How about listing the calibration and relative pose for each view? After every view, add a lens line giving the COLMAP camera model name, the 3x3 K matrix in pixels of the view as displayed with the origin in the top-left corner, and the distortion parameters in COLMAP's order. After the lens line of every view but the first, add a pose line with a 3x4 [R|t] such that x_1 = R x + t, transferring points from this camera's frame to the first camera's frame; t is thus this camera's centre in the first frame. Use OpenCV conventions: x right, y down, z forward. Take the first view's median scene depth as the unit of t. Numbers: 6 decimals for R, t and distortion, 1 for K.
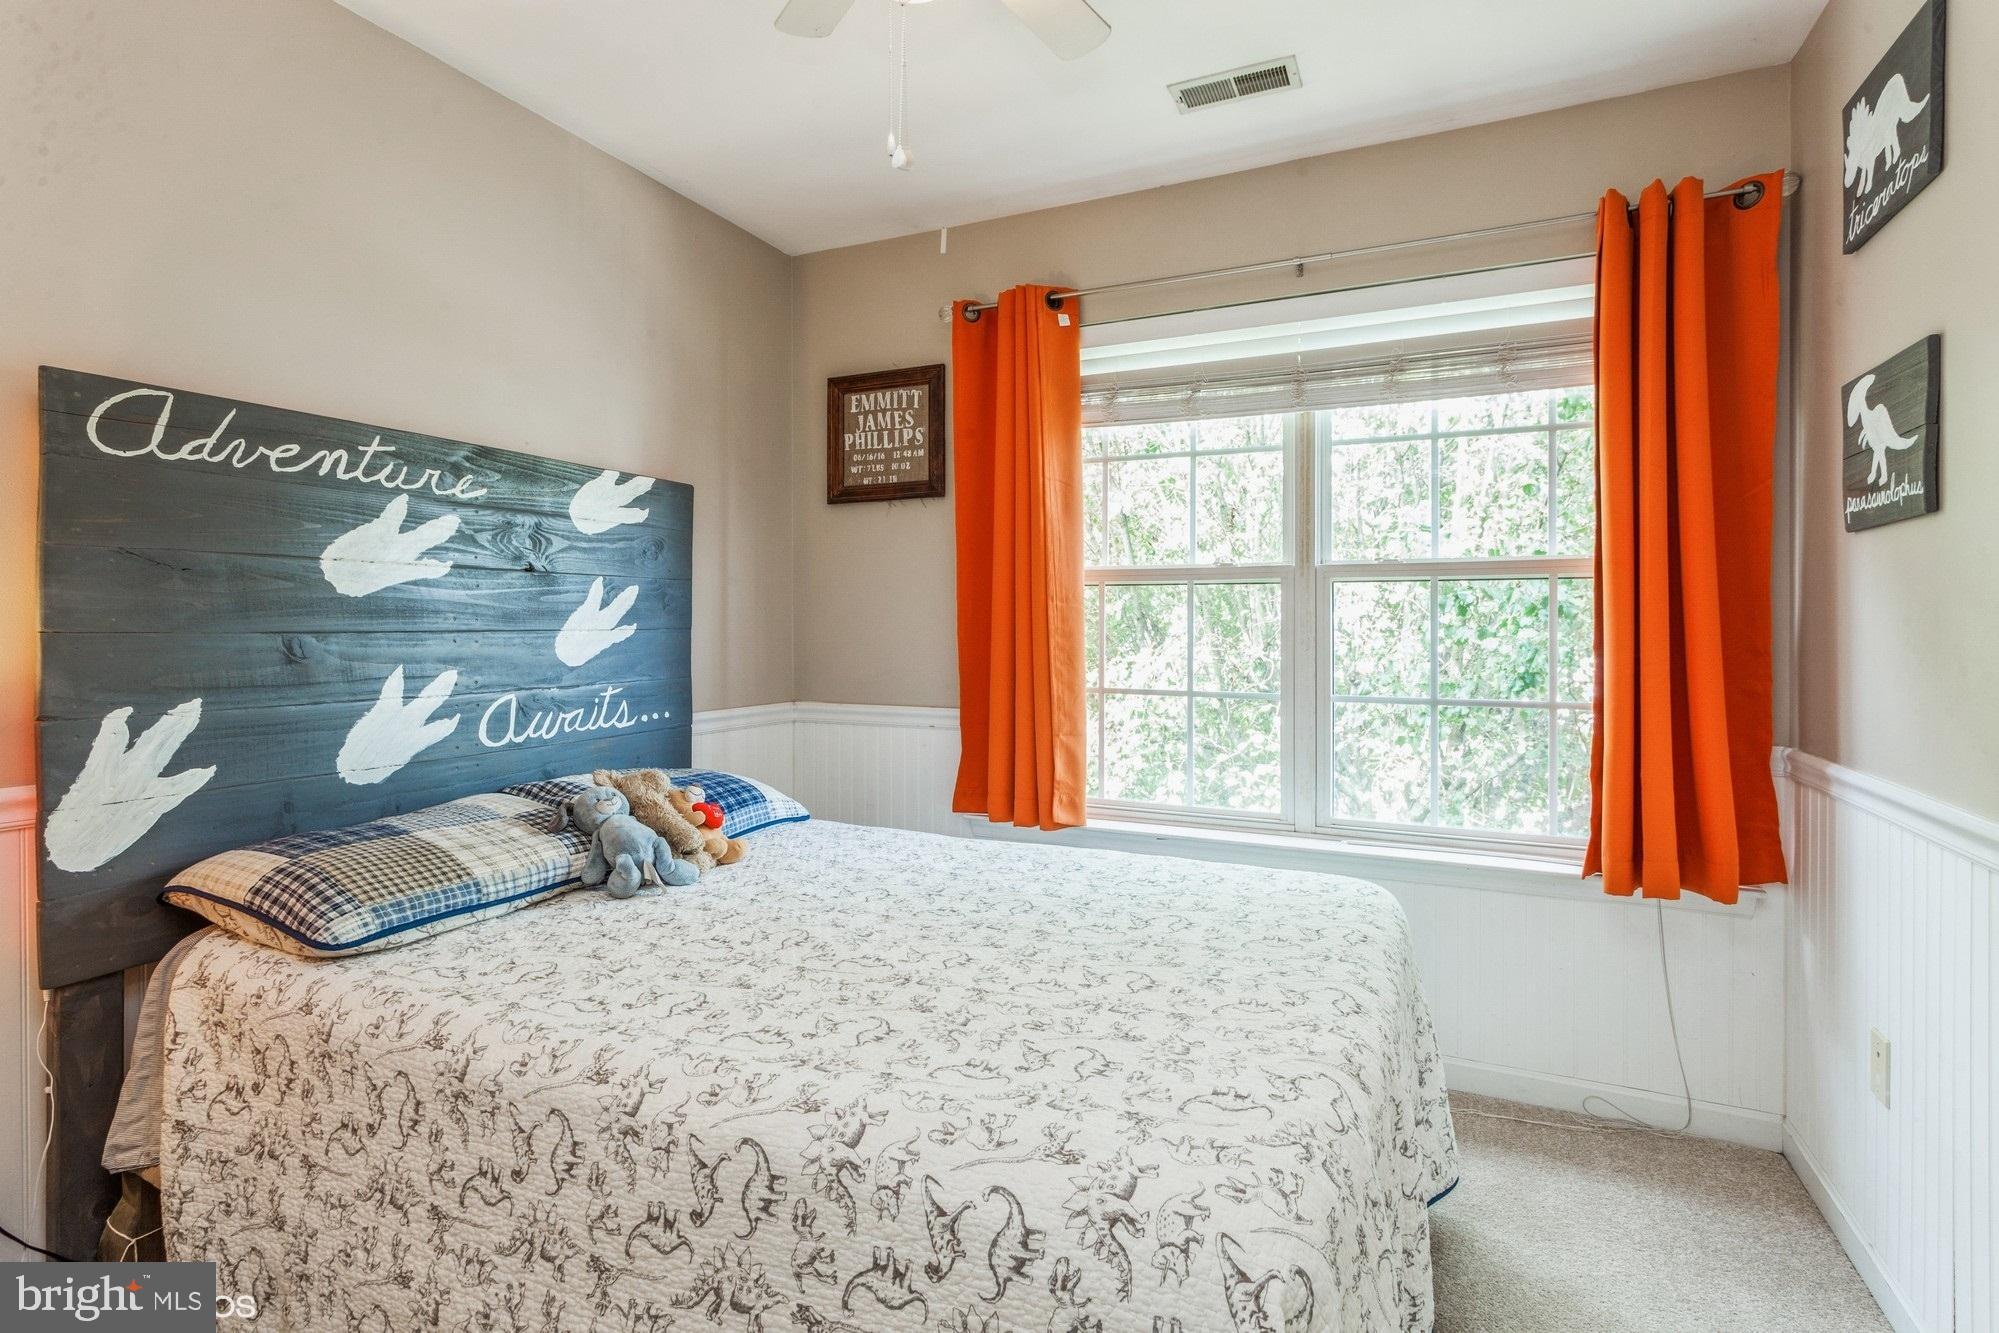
lens RADIAL K [[963.5, 0, 1002.1], [0, 963.5, 628.3], [0, 0, 1]] dist [-0.000882, 0.002492]
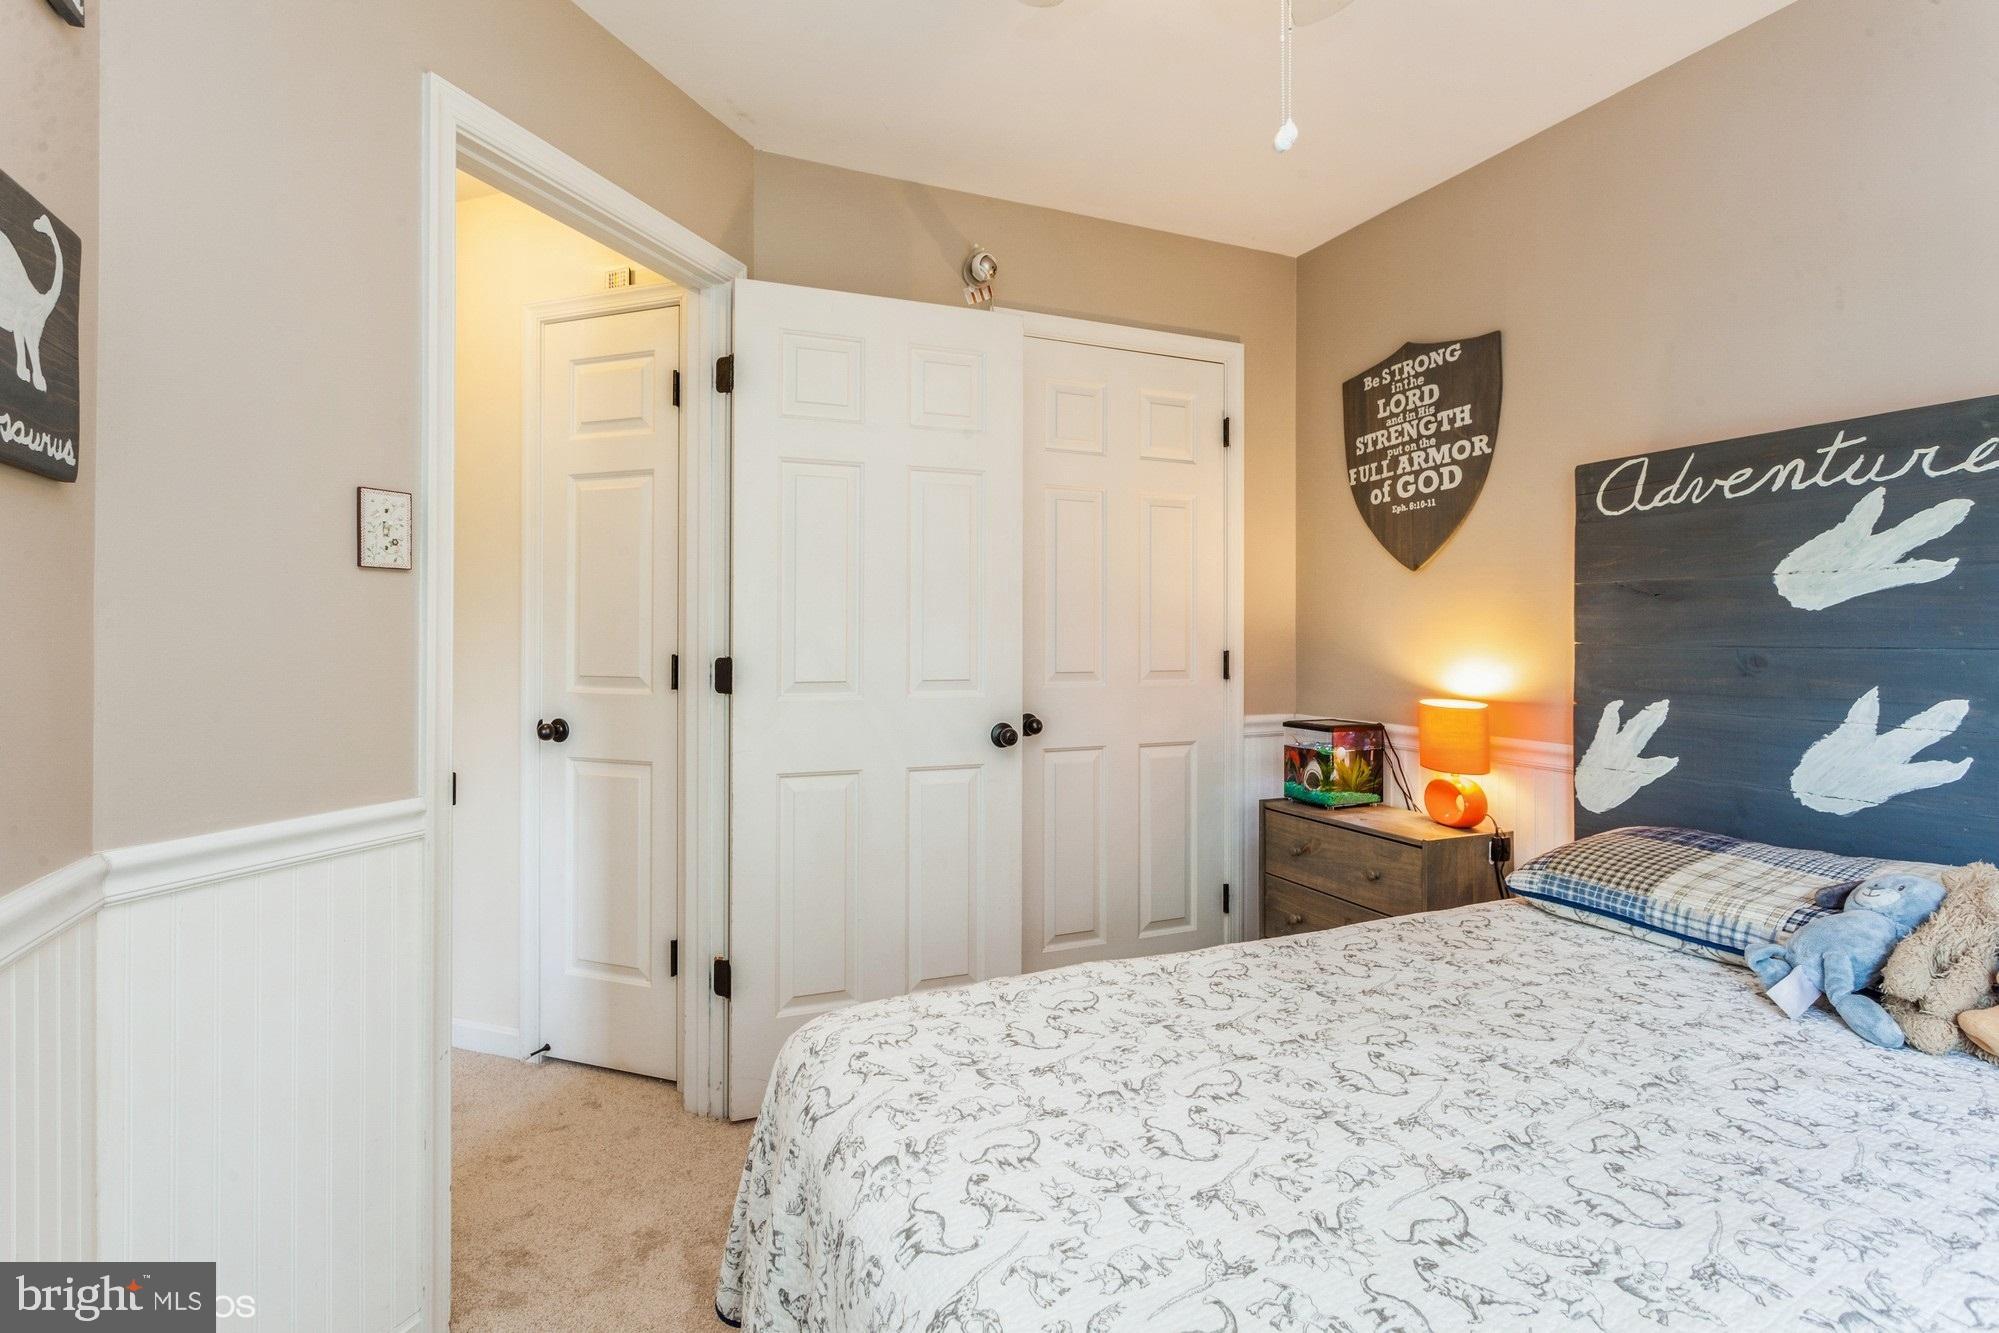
lens RADIAL K [[963.5, 0, 997.8], [0, 963.5, 650.3], [0, 0, 1]] dist [-0.000882, 0.002492]
pose [[-0.645708, 0.011633, -0.763496, 0.613928], [-0.003566, 0.999827, 0.018249, -0.008707], [0.763576, 0.014506, -0.645555, 1.083626]]
